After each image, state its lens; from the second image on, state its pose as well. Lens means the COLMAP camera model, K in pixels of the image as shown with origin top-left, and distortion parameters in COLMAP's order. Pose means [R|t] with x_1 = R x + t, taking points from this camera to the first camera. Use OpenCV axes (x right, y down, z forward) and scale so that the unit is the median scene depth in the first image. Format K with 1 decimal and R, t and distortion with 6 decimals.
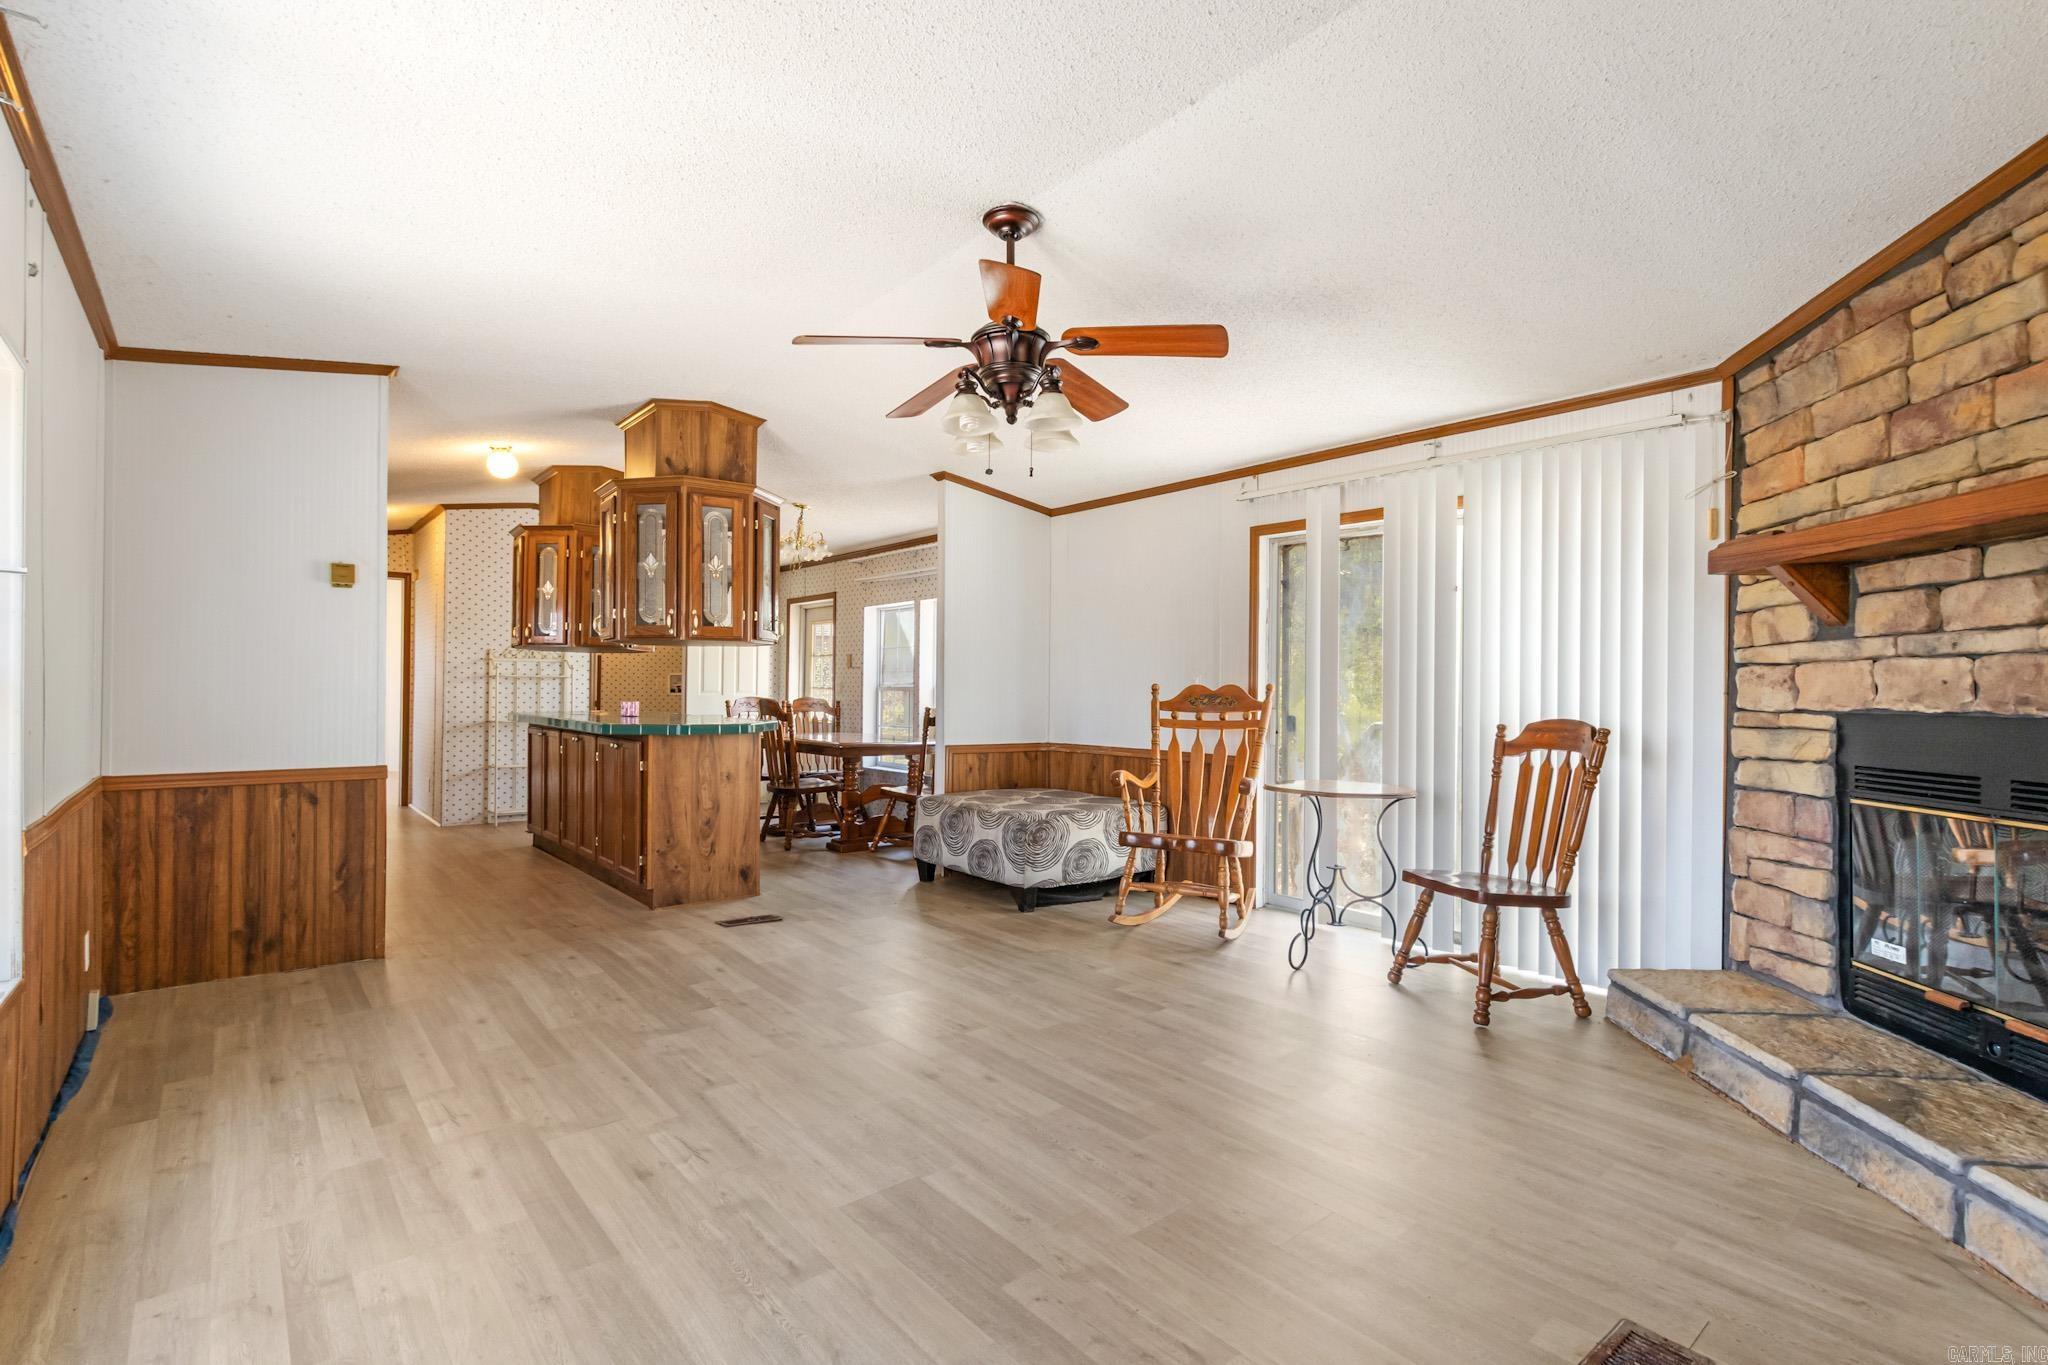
lens RADIAL K [[944.4, 0, 1018.1], [0, 944.4, 684.6], [0, 0, 1]] dist [0.000520, 0.000061]
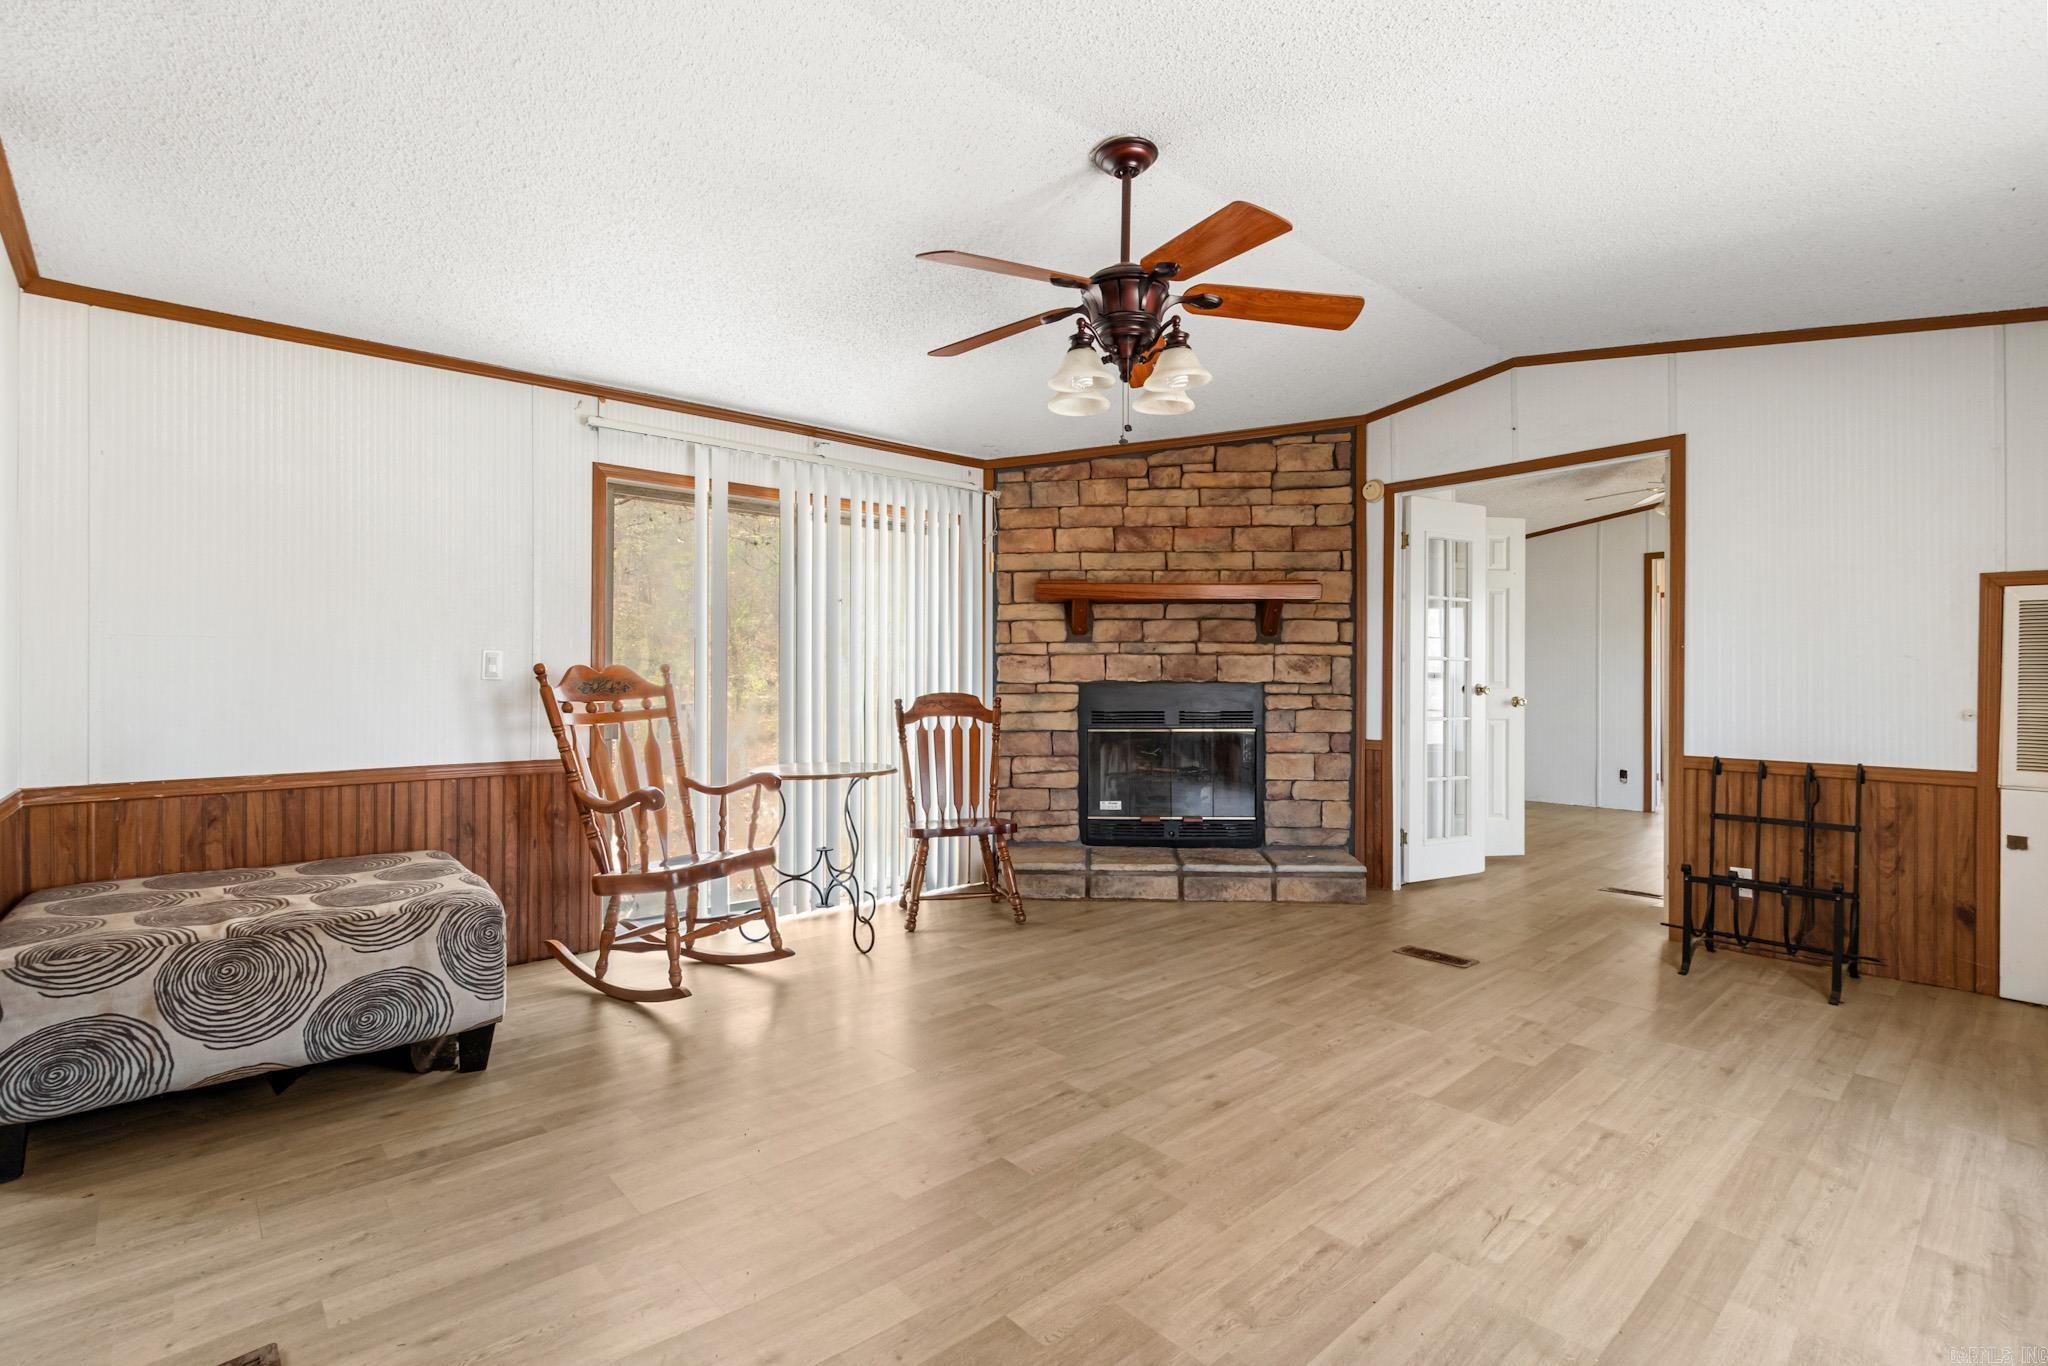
lens RADIAL K [[942.4, 0, 1022.9], [0, 942.4, 668.9], [0, 0, 1]] dist [-0.000147, 0.000182]
pose [[-0.030511, -0.003098, 0.999530, -0.780117], [-0.007239, 0.999970, 0.002878, -0.001289], [-0.999508, -0.007148, -0.030533, 0.966995]]
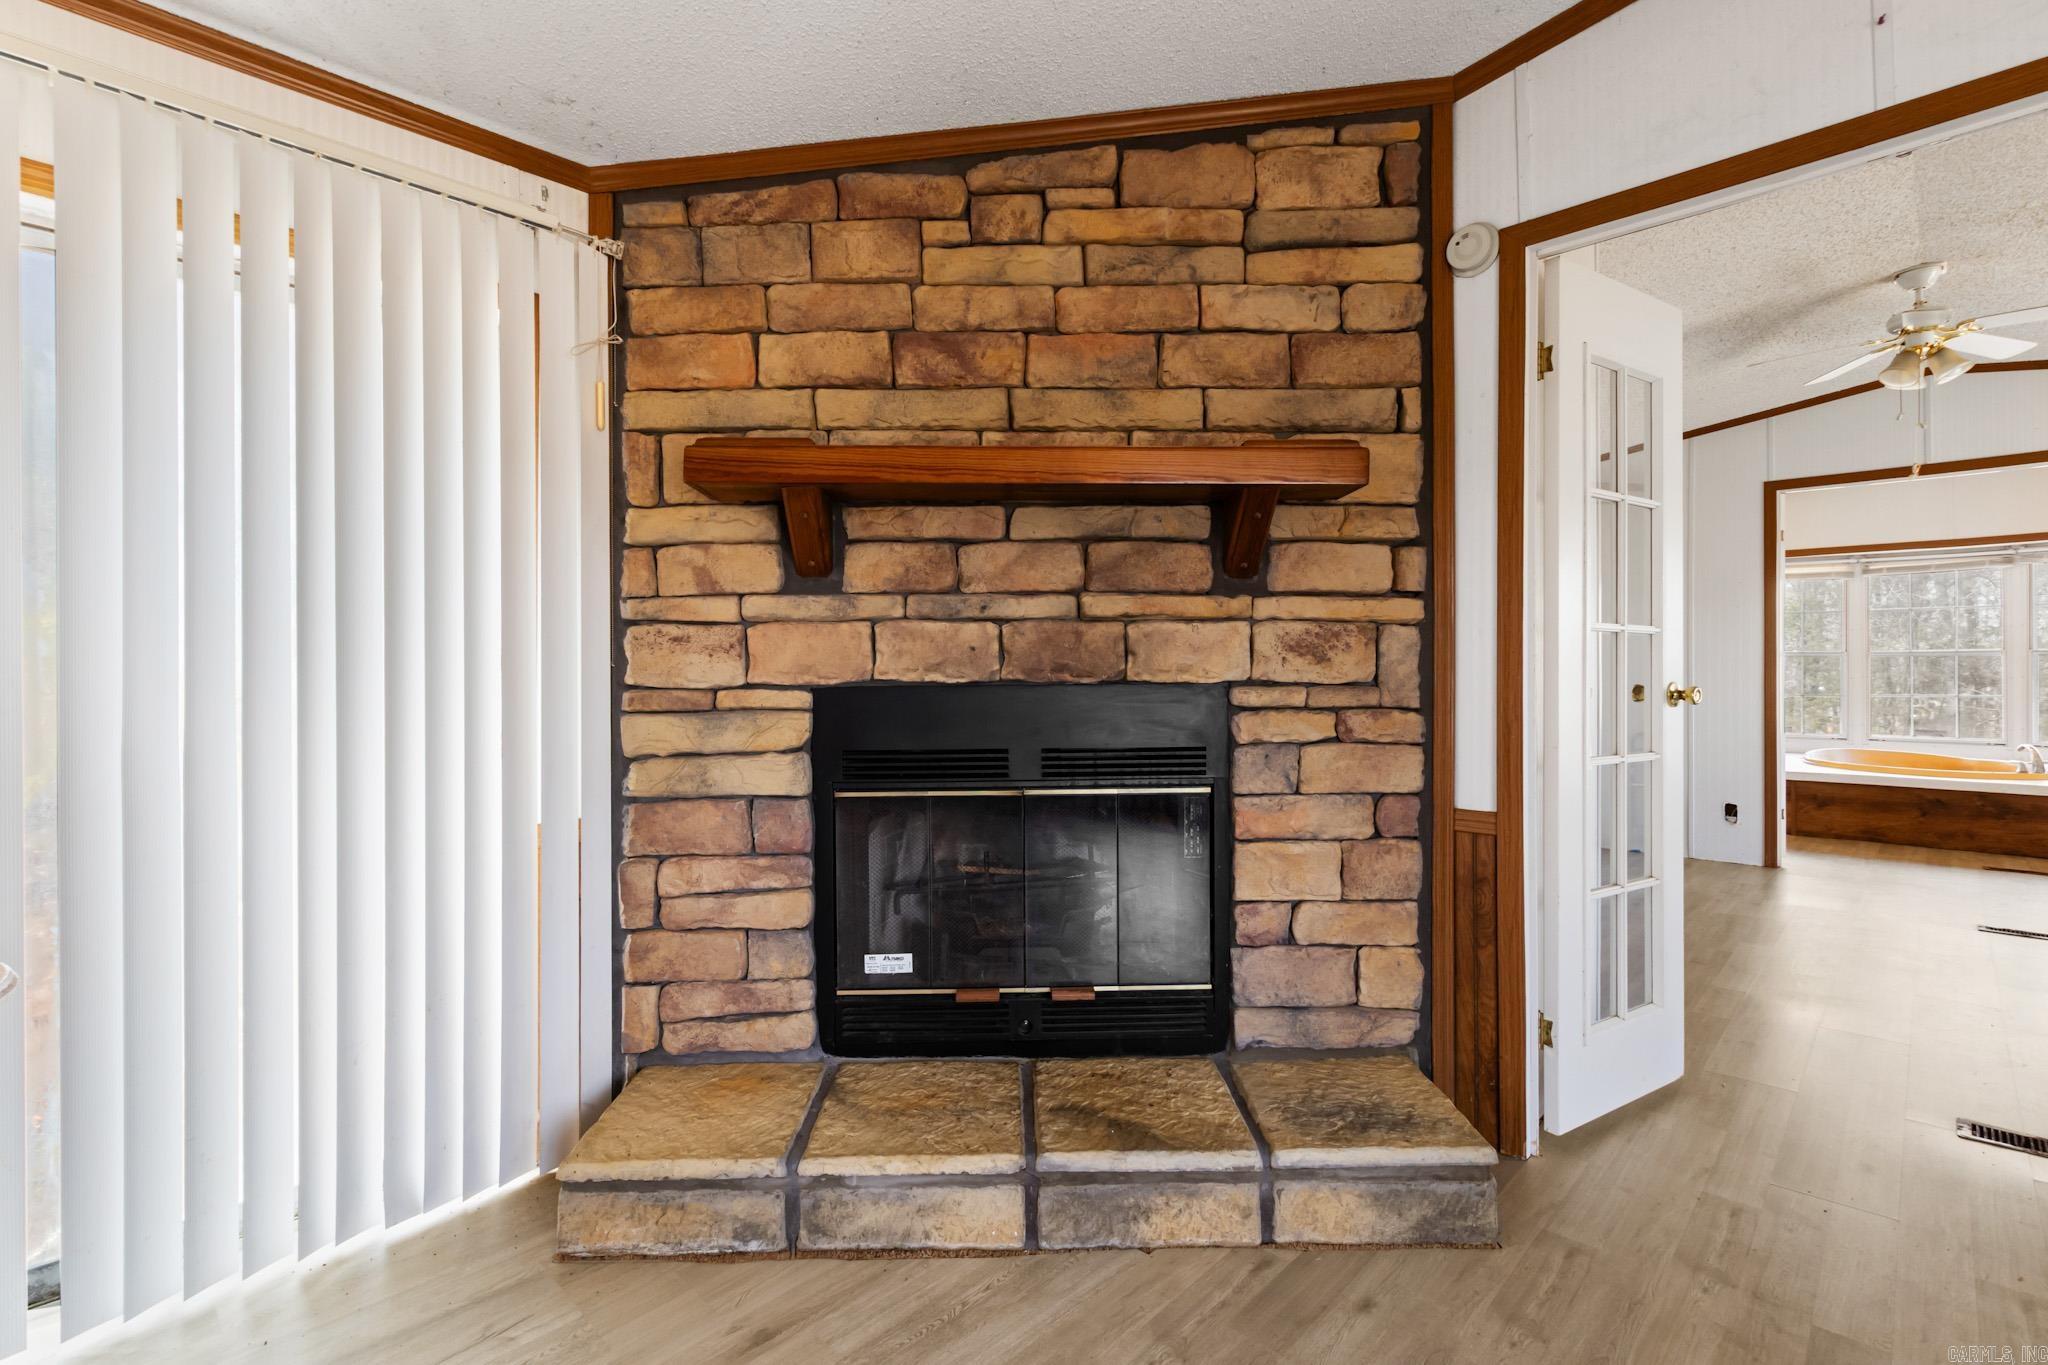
lens RADIAL K [[942.4, 0, 1022.9], [0, 942.4, 668.4], [0, 0, 1]] dist [-0.000147, 0.000182]
pose [[-0.104239, -0.008302, 0.994518, 0.050816], [-0.001532, 0.999965, 0.008187, 0.006393], [-0.994551, -0.000670, -0.104248, 0.754942]]
